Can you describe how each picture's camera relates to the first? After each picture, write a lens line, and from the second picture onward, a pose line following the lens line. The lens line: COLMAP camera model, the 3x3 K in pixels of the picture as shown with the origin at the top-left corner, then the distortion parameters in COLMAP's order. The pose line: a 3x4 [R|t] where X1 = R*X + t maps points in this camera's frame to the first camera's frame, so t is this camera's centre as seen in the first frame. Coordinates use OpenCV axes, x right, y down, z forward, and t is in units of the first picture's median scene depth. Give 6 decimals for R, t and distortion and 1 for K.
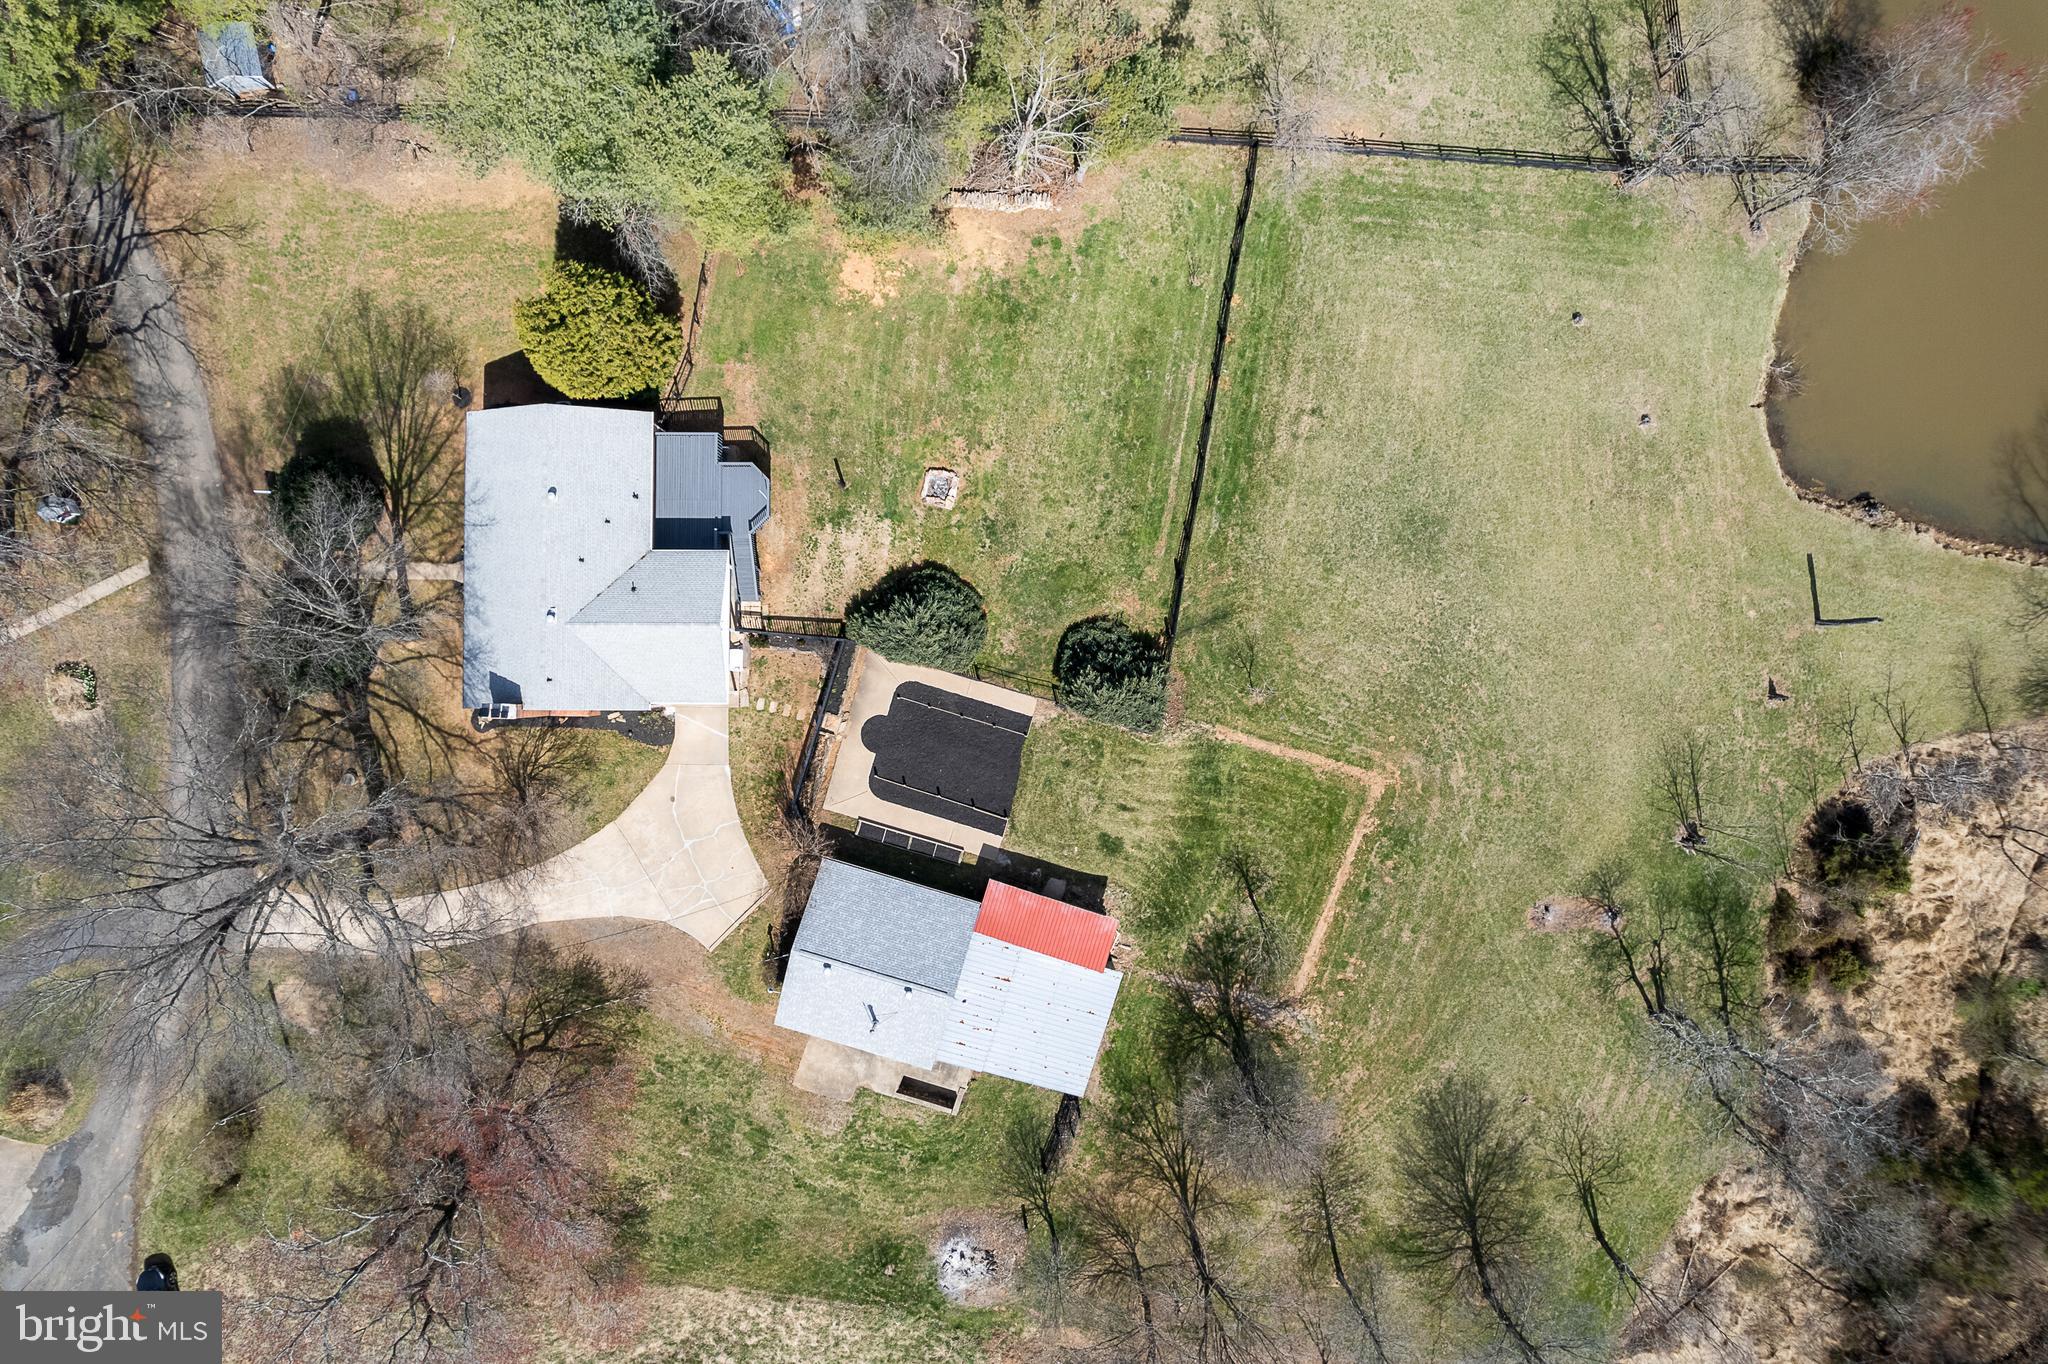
lens RADIAL K [[1324.5, 0, 1014.2], [0, 1324.5, 686.8], [0, 0, 1]] dist [-0.060290, -0.001791]
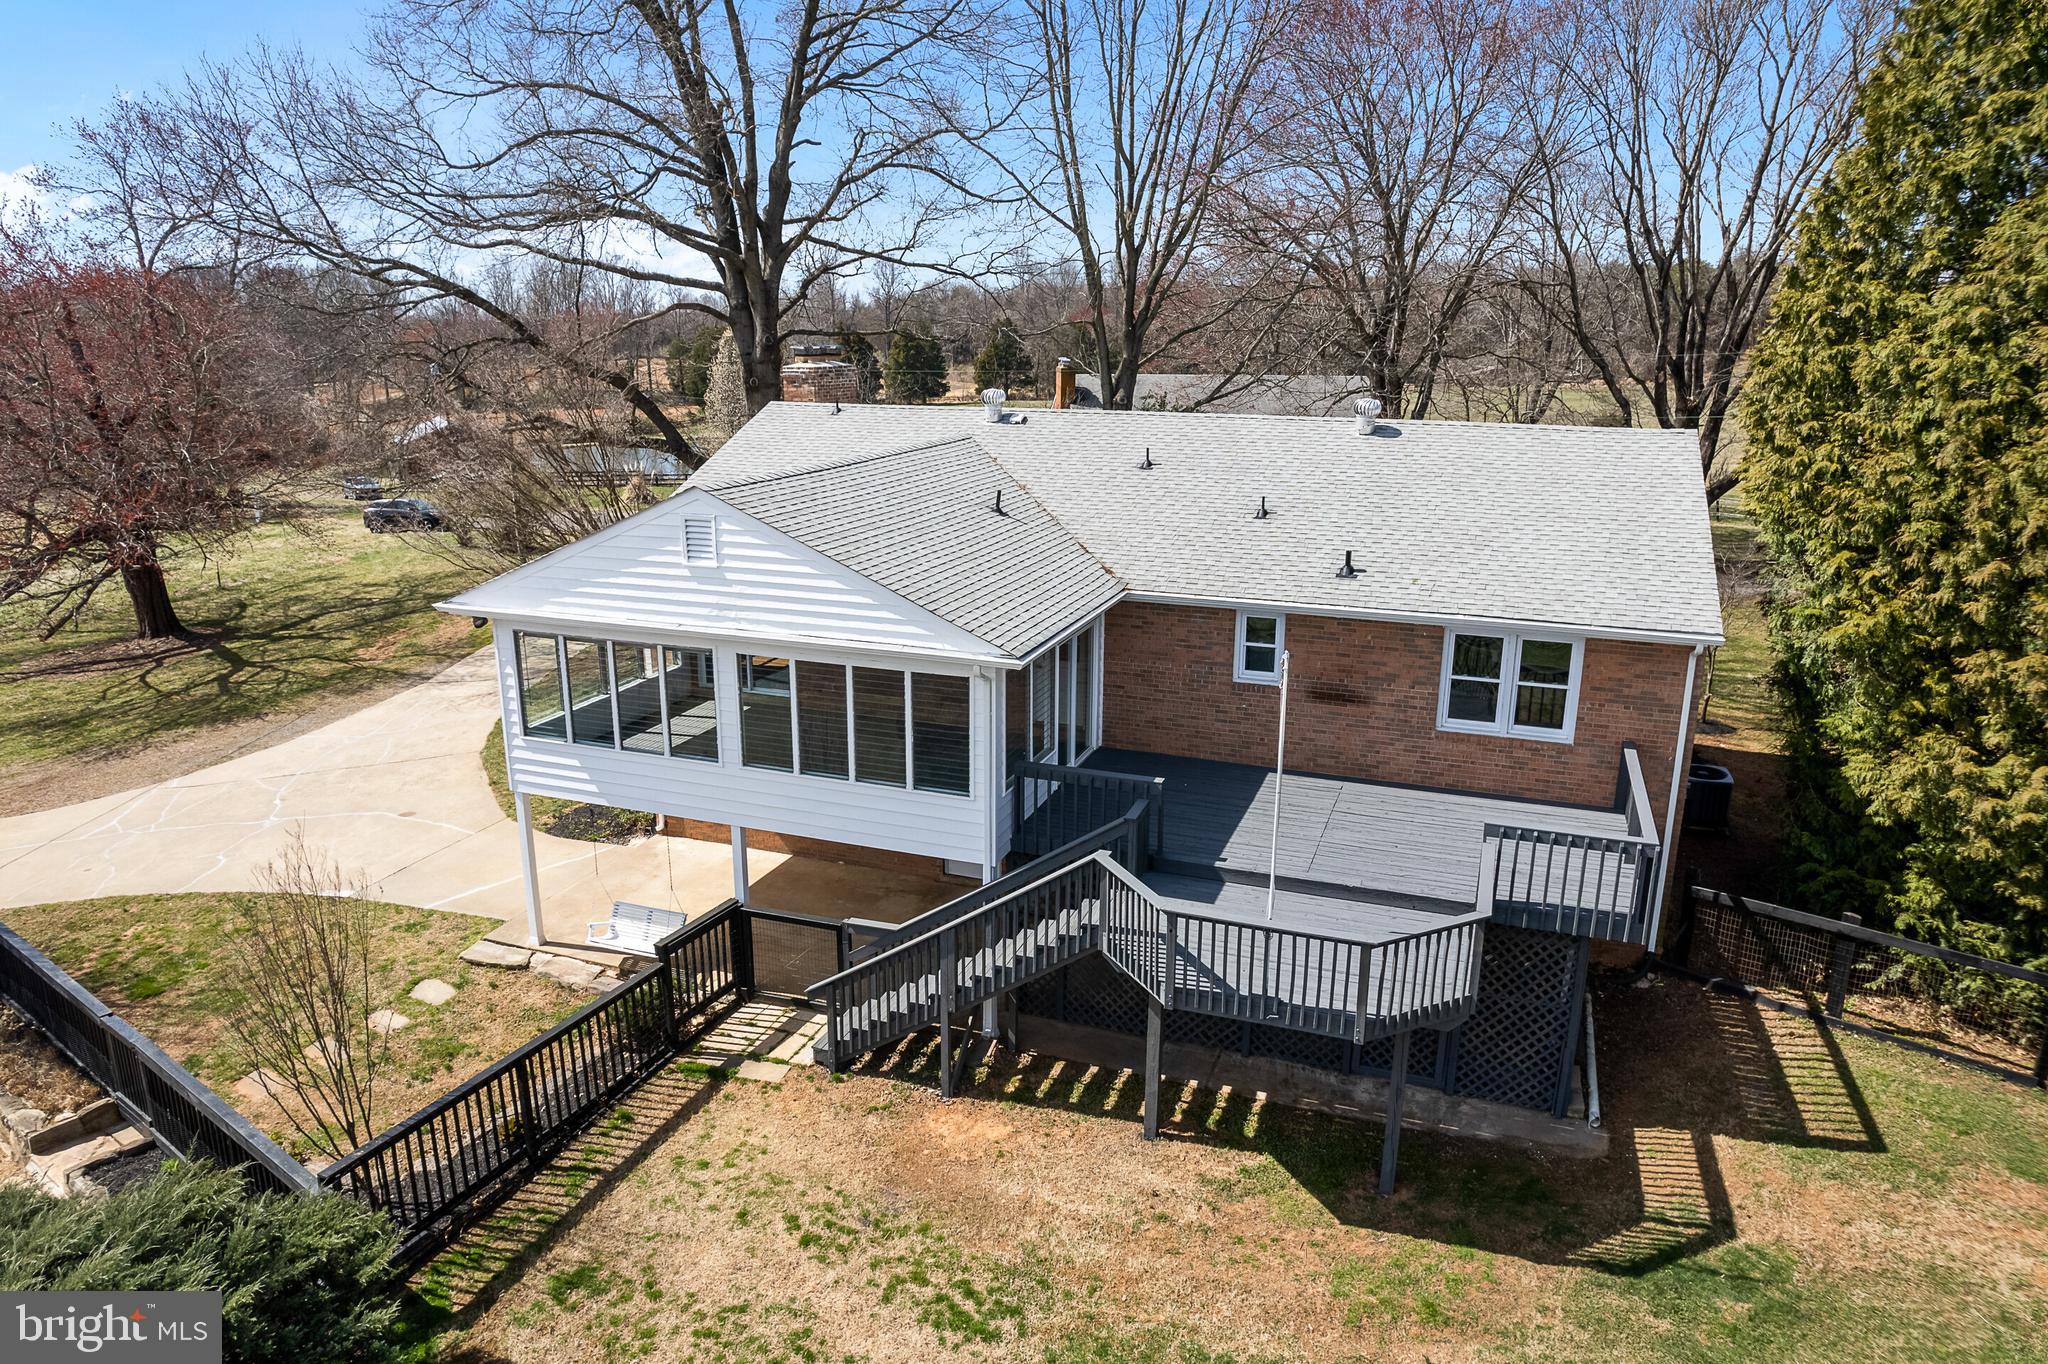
lens RADIAL K [[1310.6, 0, 1009.6], [0, 1310.6, 687.7], [0, 0, 1]] dist [-0.068545, 0.056701]
pose [[-0.350388, 0.242926, -0.904552, -0.030485], [-0.936583, -0.097388, 0.336641, -0.156211], [-0.006313, 0.965144, 0.261644, 0.877161]]
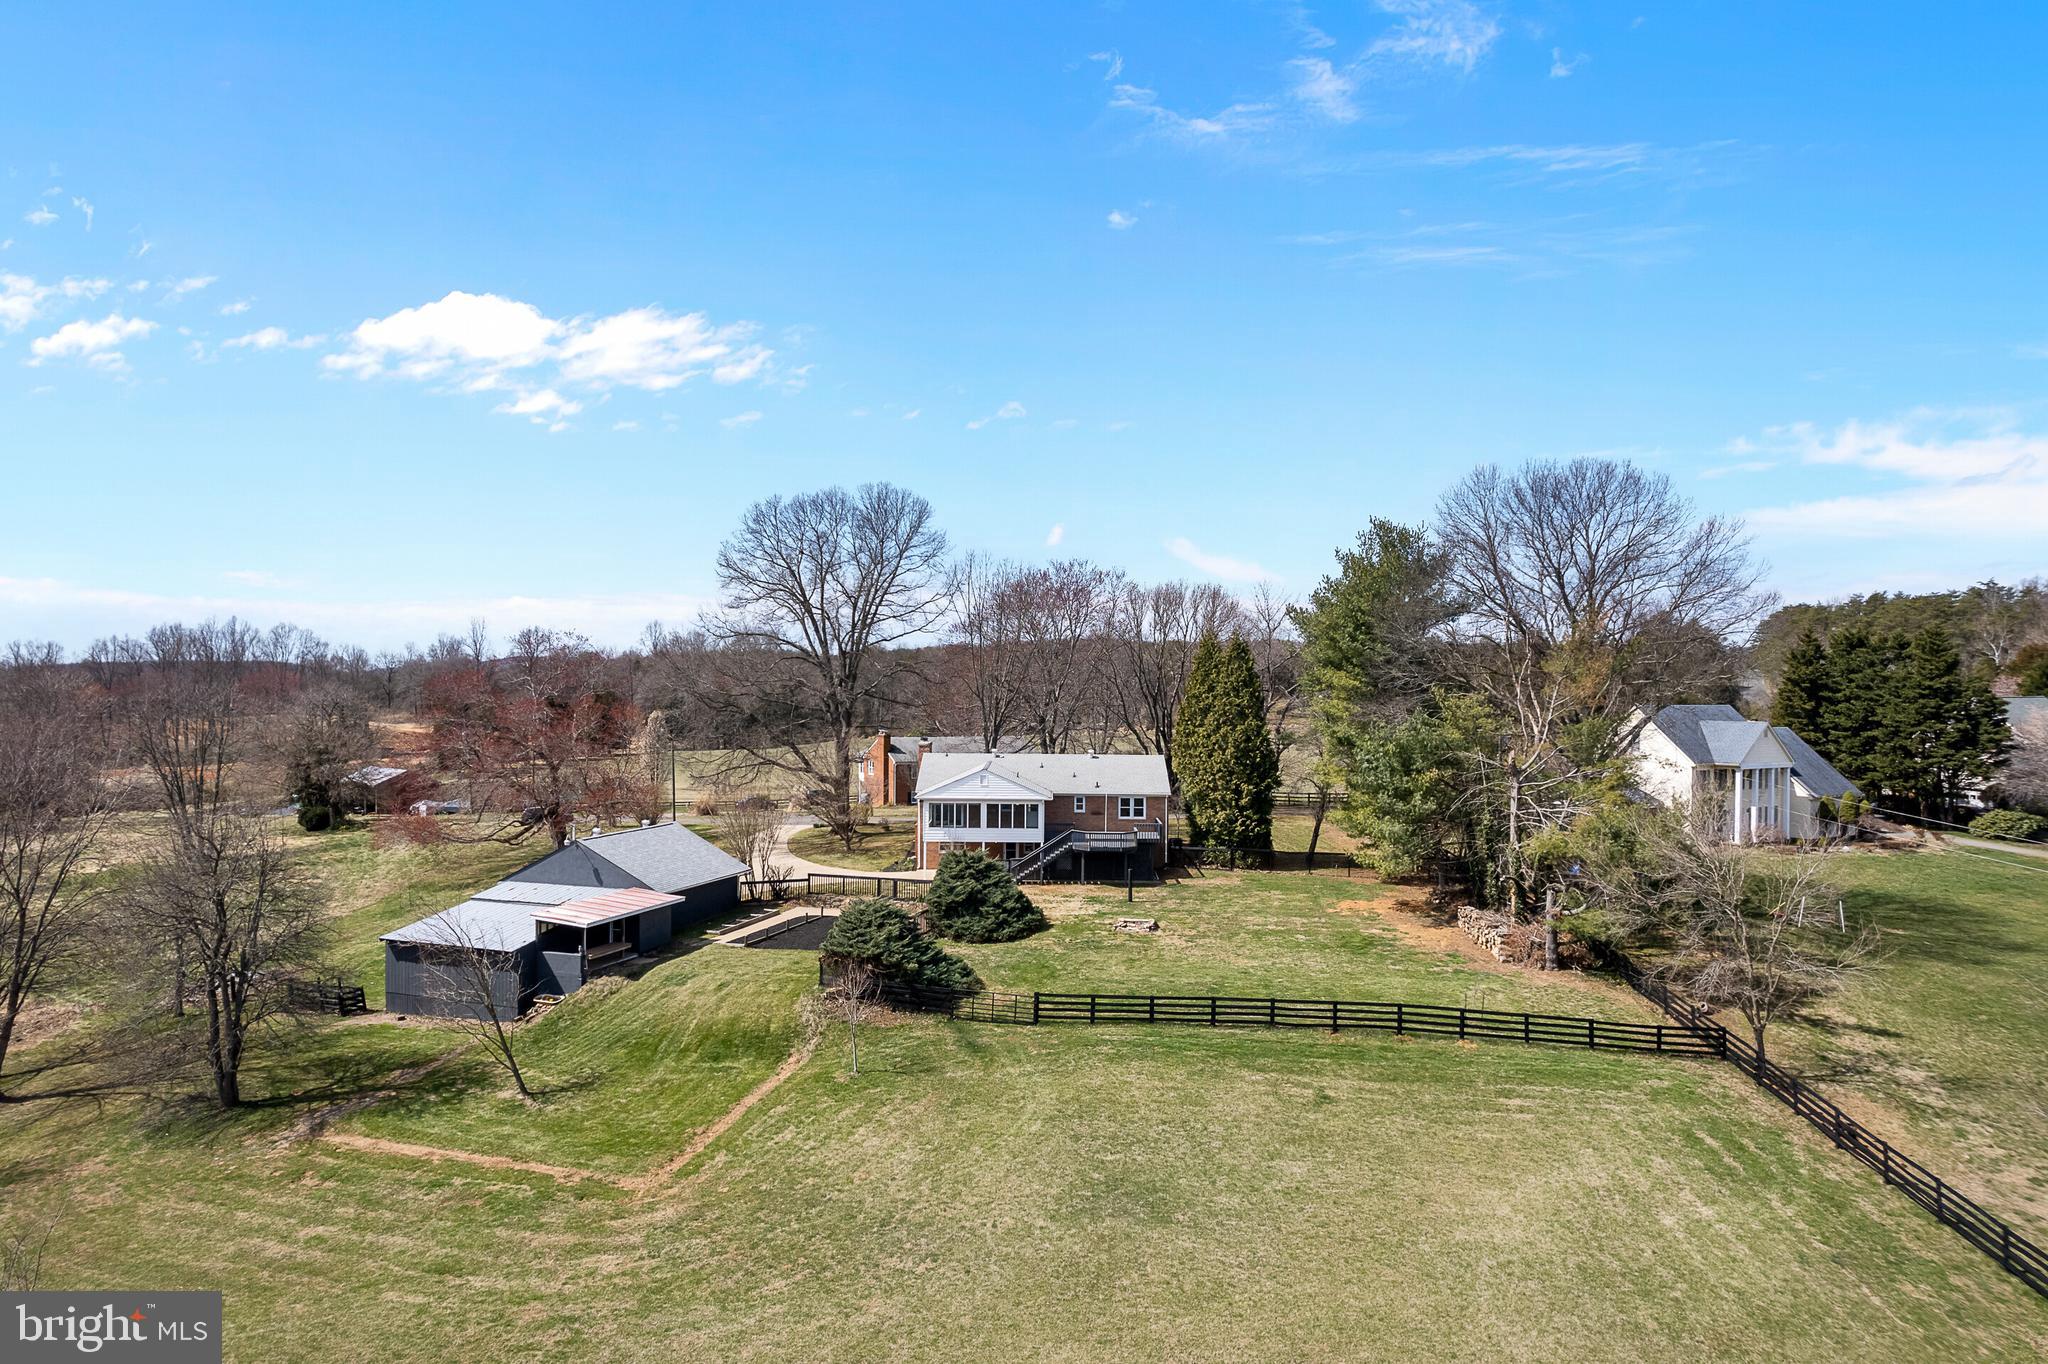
lens RADIAL K [[1310.6, 0, 1016.9], [0, 1310.6, 687.0], [0, 0, 1]] dist [-0.068545, 0.056701]
pose [[-0.016771, 0.001413, -0.999858, 0.813229], [-0.999823, -0.008563, 0.016758, -0.084016], [-0.008538, 0.999962, 0.001556, 0.834319]]
